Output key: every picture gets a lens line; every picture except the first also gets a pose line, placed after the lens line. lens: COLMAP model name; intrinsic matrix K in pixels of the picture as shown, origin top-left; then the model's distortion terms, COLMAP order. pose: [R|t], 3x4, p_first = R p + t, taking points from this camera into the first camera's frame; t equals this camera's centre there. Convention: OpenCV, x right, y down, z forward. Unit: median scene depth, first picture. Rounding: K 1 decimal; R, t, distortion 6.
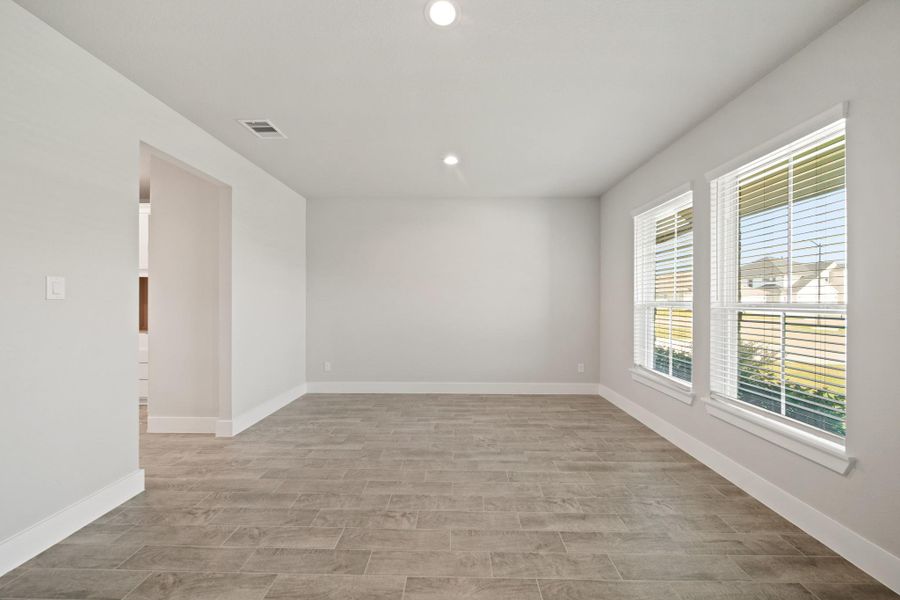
lens RADIAL K [[319.9, 0, 451.2], [0, 319.9, 295.1], [0, 0, 1]] dist [0.000649, -0.000290]
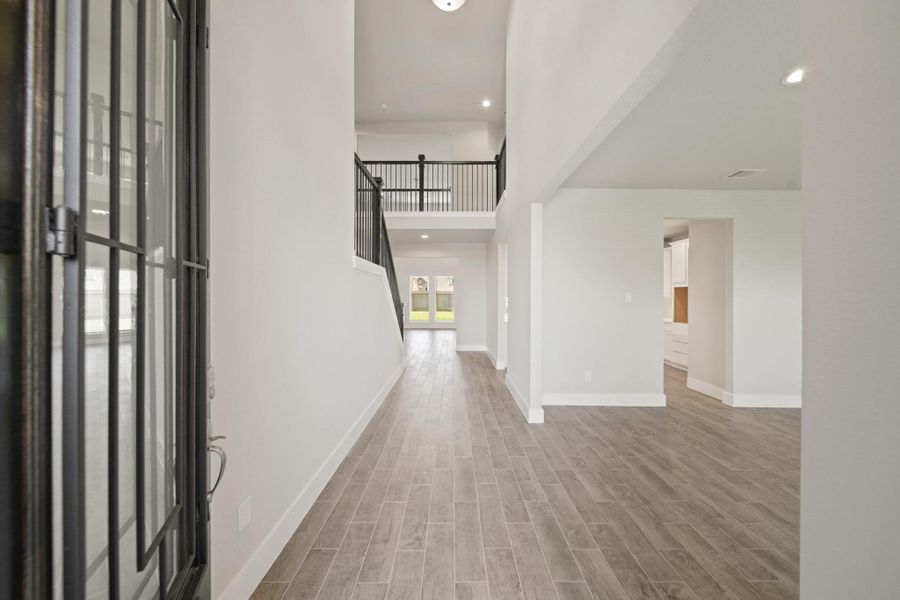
lens RADIAL K [[319.9, 0, 443.7], [0, 319.9, 298.3], [0, 0, 1]] dist [0.000649, -0.000290]
pose [[0.001726, 0.006014, -0.999980, 0.873076], [0.005578, 0.999966, 0.006023, -0.031820], [0.999983, -0.005588, 0.001692, -0.278114]]
